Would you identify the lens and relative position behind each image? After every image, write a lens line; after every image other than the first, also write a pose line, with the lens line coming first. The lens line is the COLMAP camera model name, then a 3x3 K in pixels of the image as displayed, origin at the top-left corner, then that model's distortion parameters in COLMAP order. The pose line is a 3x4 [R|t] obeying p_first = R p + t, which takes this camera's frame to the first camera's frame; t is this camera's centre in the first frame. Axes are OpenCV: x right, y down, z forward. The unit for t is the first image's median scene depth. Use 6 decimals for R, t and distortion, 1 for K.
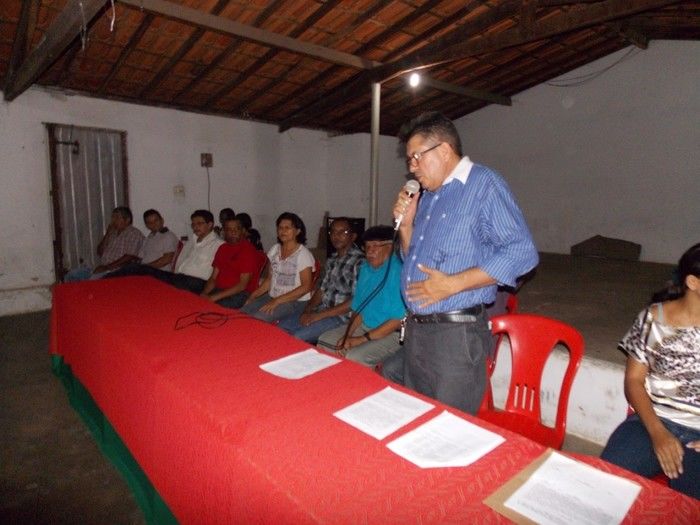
lens RADIAL K [[473.6, 0, 339.6], [0, 473.6, 262.4], [0, 0, 1]] dist [0.001771, -0.002440]
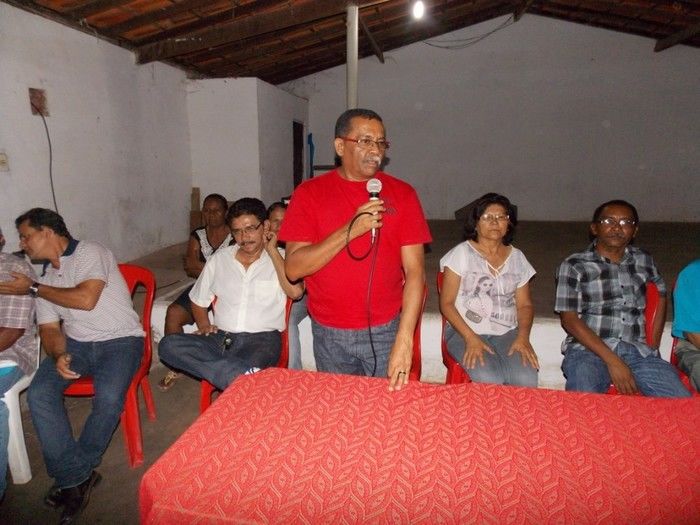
lens RADIAL K [[479.0, 0, 370.1], [0, 479.0, 263.5], [0, 0, 1]] dist [0.000681, -0.001008]
pose [[0.768806, -0.146184, 0.622550, -0.439186], [0.101025, 0.989060, 0.107488, -0.072711], [-0.631452, -0.019744, 0.775163, 0.435529]]
